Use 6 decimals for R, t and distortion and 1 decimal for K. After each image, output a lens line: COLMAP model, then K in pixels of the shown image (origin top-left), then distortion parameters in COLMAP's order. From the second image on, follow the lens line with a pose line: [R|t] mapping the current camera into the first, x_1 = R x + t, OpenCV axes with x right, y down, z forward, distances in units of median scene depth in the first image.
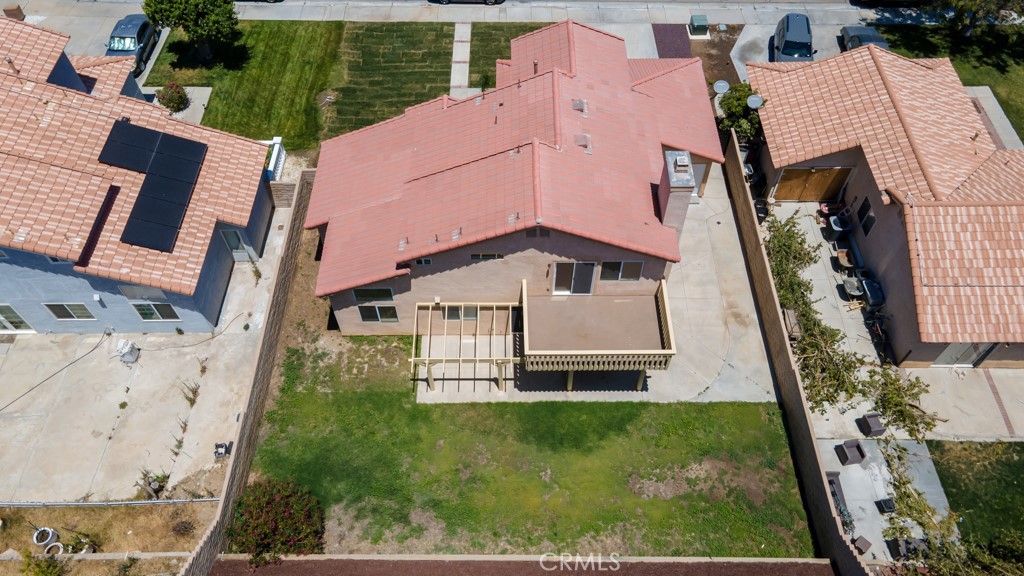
lens RADIAL K [[748.8, 0, 510.9], [0, 748.8, 284.5], [0, 0, 1]] dist [0.025281, 0.039046]
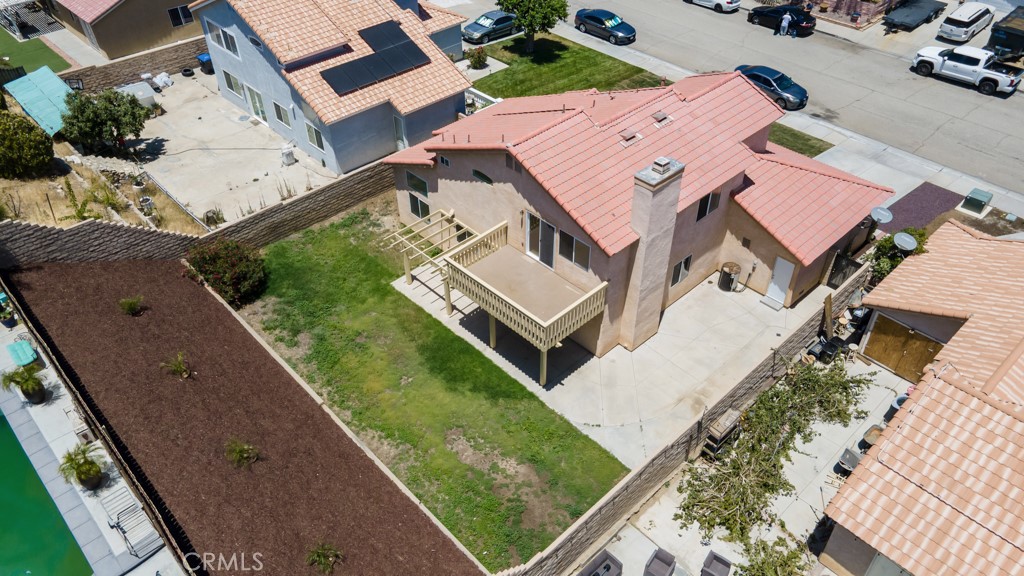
lens RADIAL K [[748.8, 0, 510.9], [0, 748.8, 284.5], [0, 0, 1]] dist [0.025281, 0.039046]
pose [[0.687094, 0.466518, -0.557012, 0.618226], [-0.581173, 0.812984, -0.035993, 0.095515], [0.436051, 0.348451, 0.829724, 0.158564]]
